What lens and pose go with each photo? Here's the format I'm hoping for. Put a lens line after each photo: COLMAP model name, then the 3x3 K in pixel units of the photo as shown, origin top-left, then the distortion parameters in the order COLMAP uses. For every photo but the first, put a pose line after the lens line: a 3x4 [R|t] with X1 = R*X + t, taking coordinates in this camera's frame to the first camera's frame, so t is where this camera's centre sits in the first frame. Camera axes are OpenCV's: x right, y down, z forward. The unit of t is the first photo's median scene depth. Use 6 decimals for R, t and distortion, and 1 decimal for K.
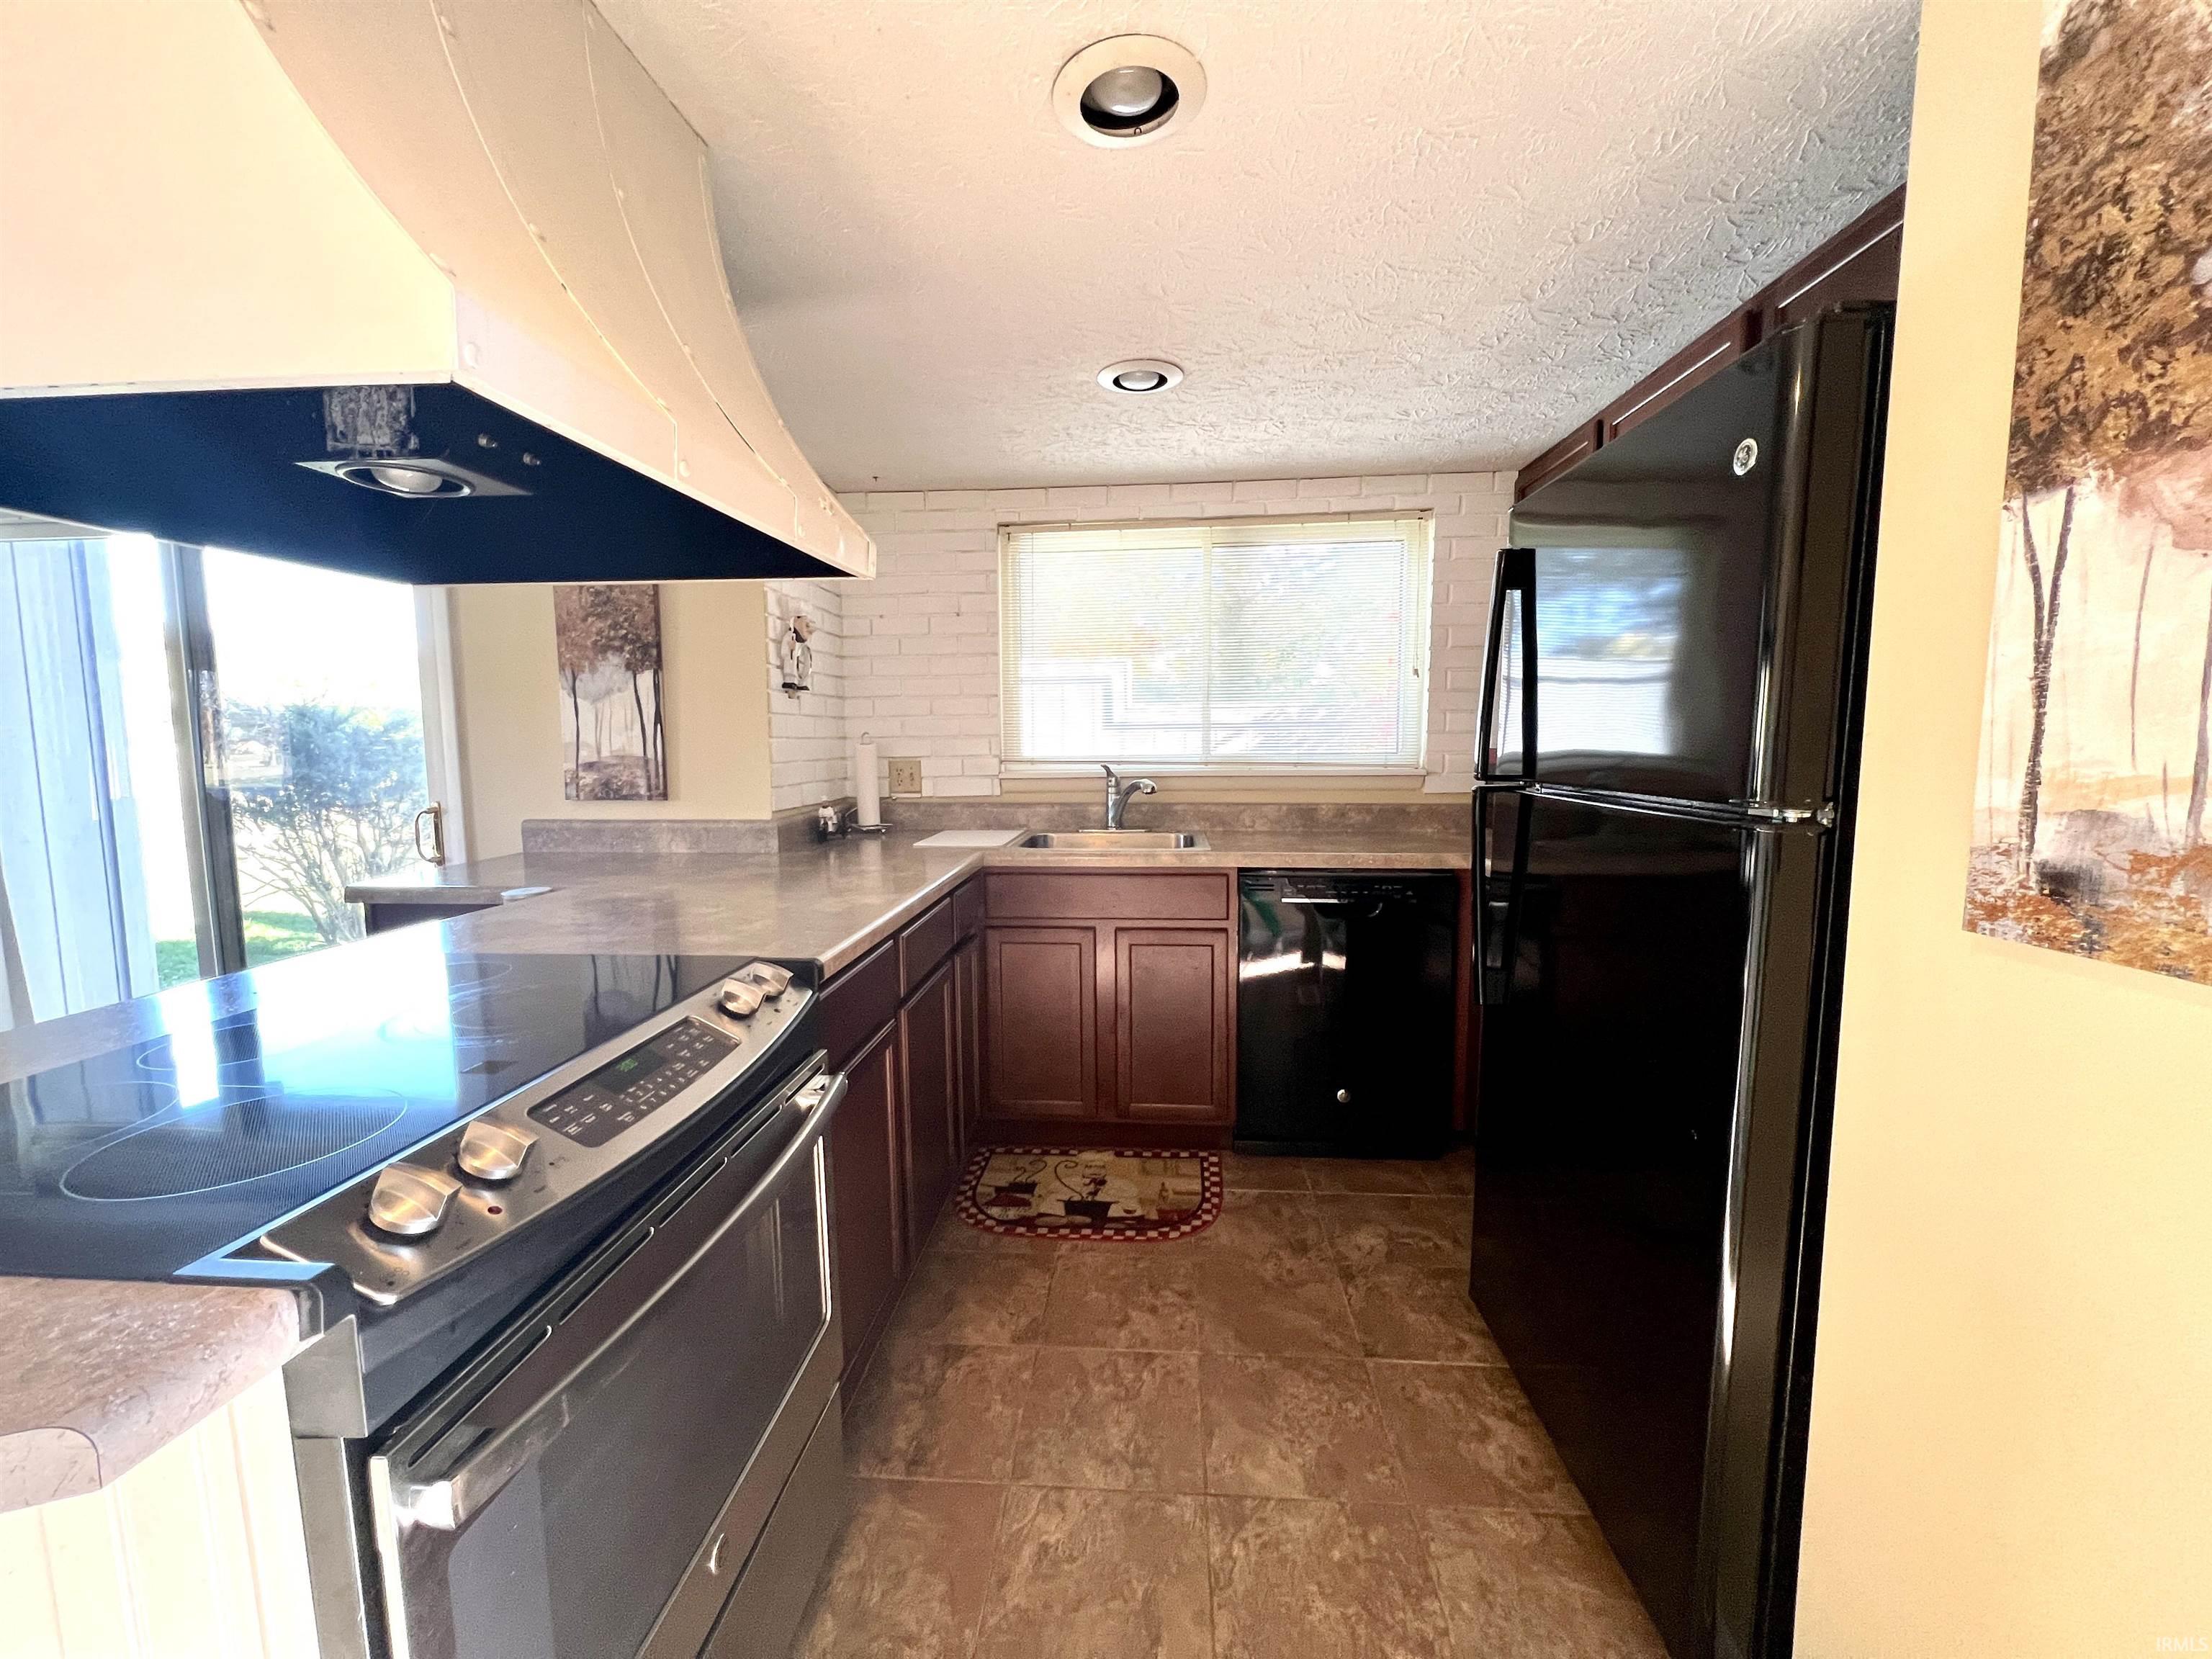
lens RADIAL K [[880.2, 0, 1098.6], [0, 880.2, 831.5], [0, 0, 1]] dist [0.000656, -0.000440]
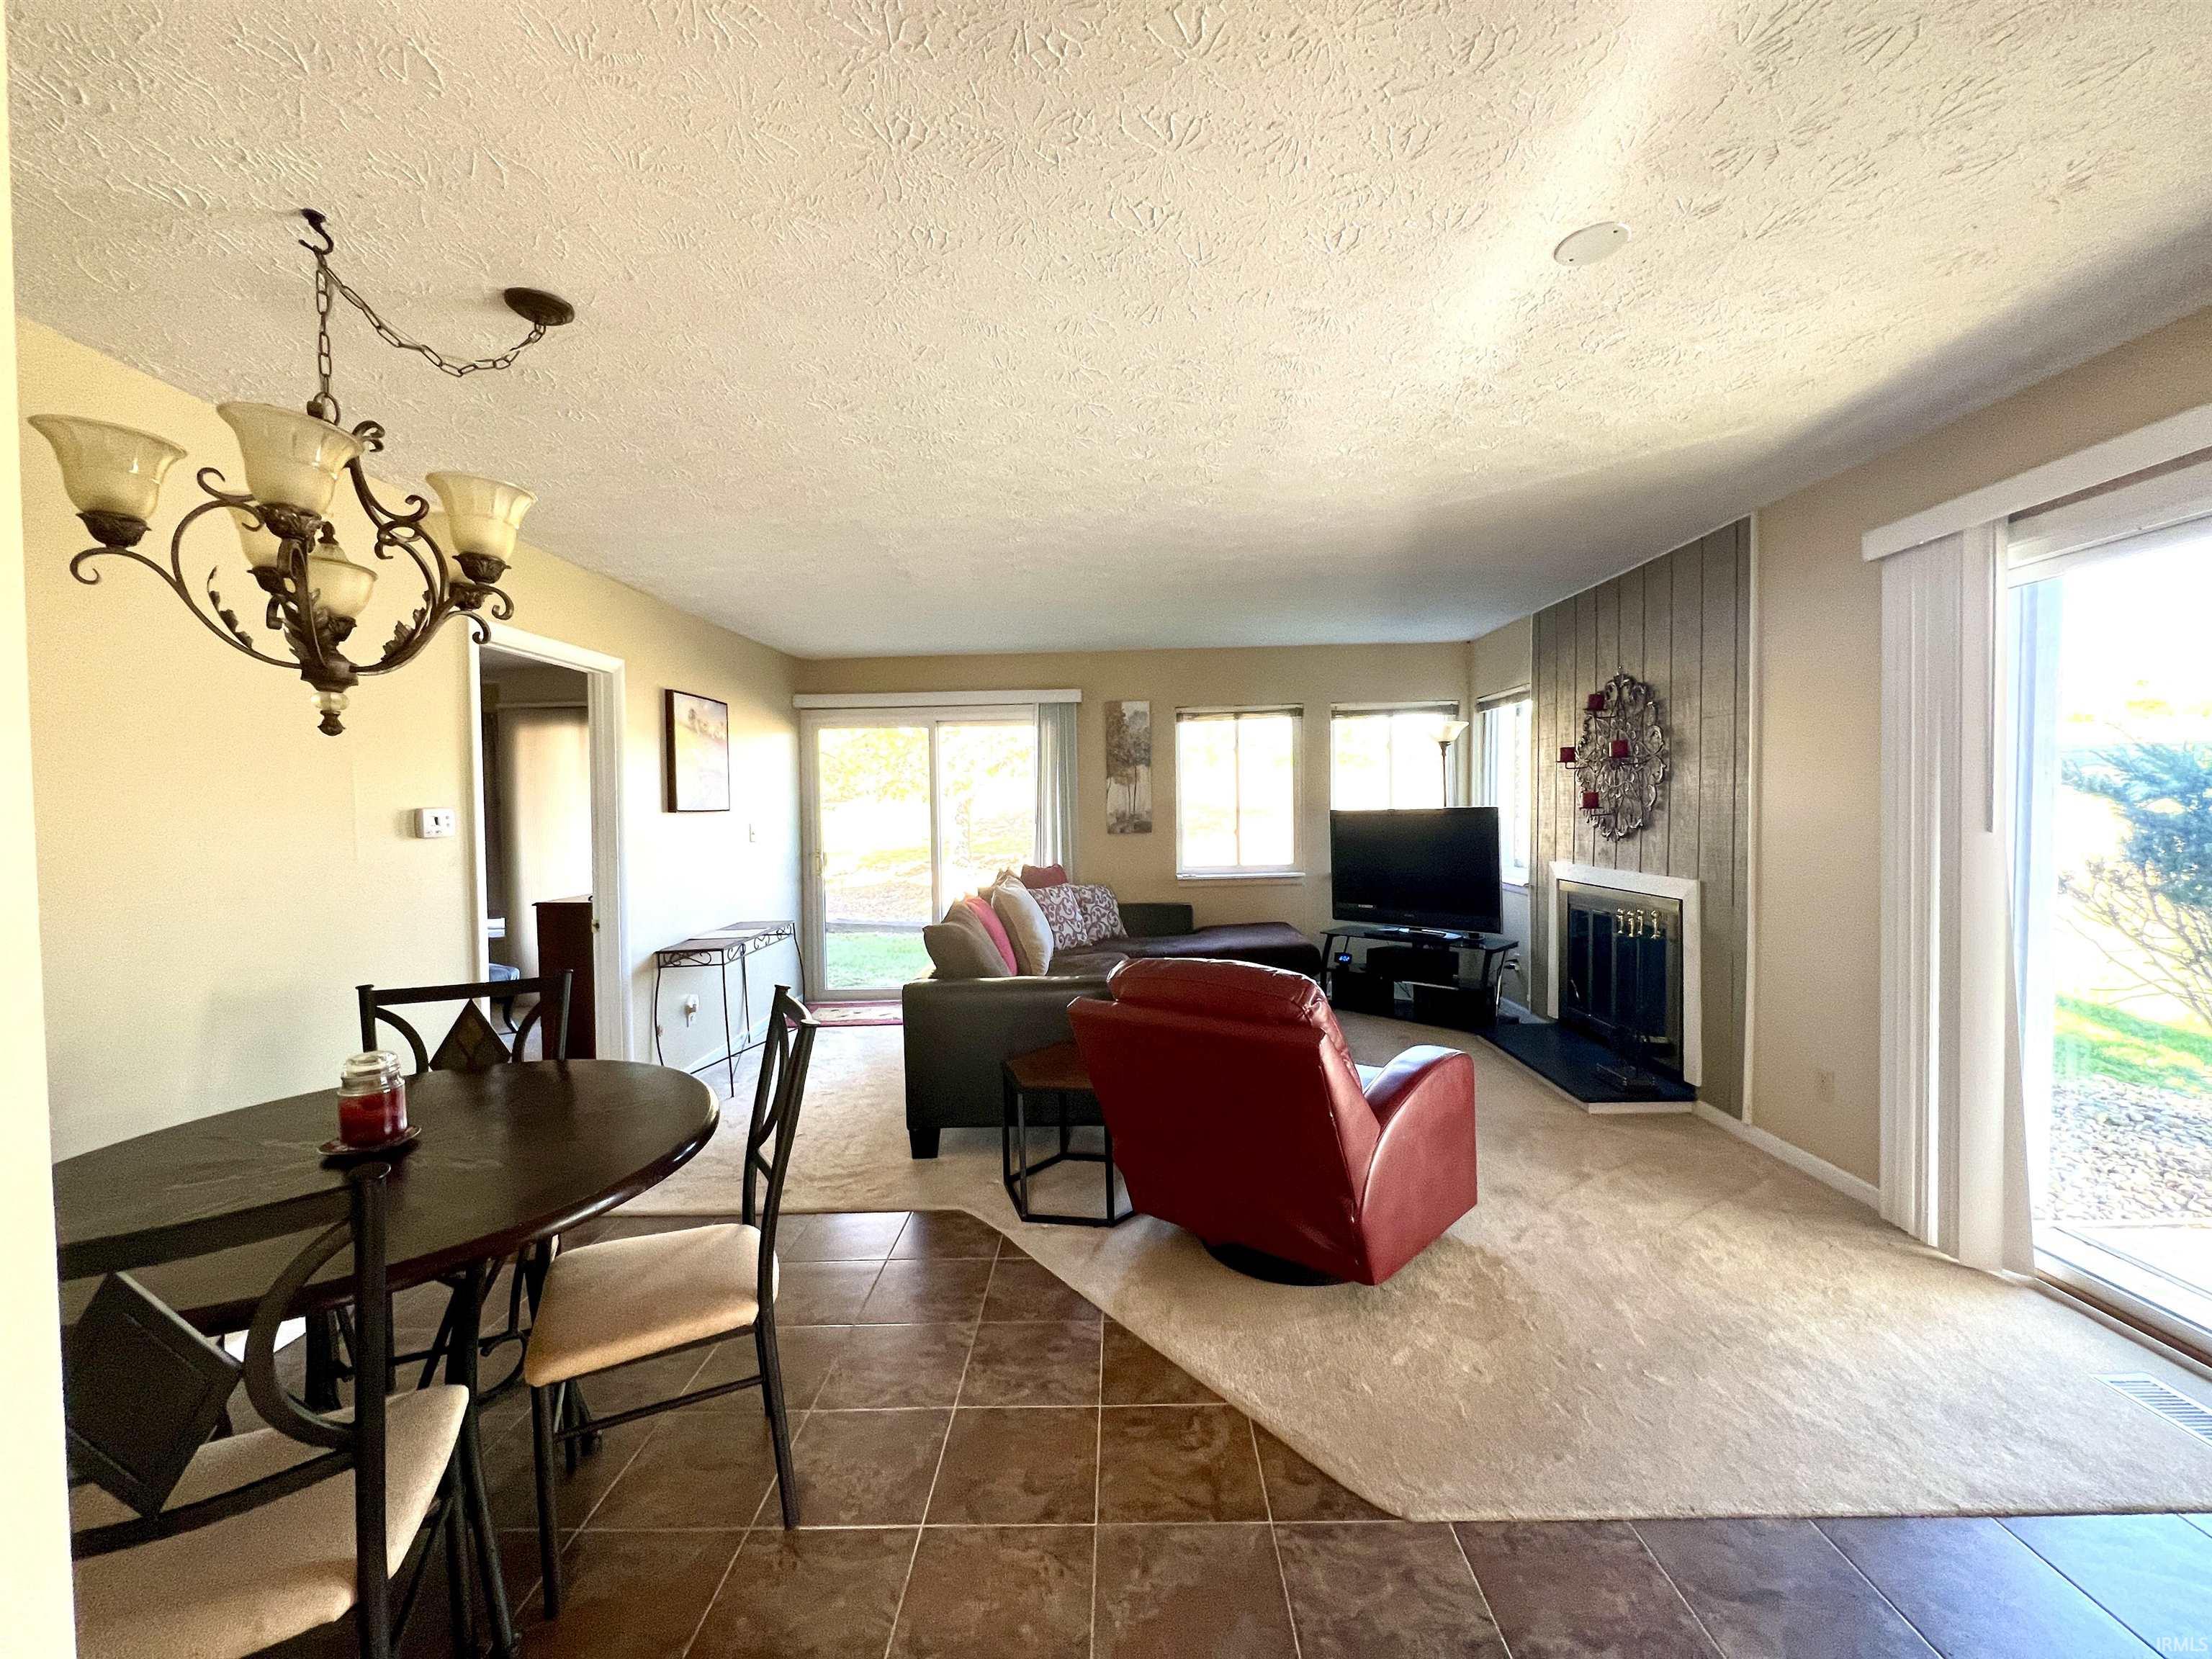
lens RADIAL K [[880.2, 0, 1098.6], [0, 880.2, 831.5], [0, 0, 1]] dist [0.000656, -0.000440]
pose [[0.051077, 0.036103, -0.998042, -0.494574], [-0.085488, 0.995836, 0.031649, -0.039333], [0.995029, 0.083704, 0.053951, 0.067516]]
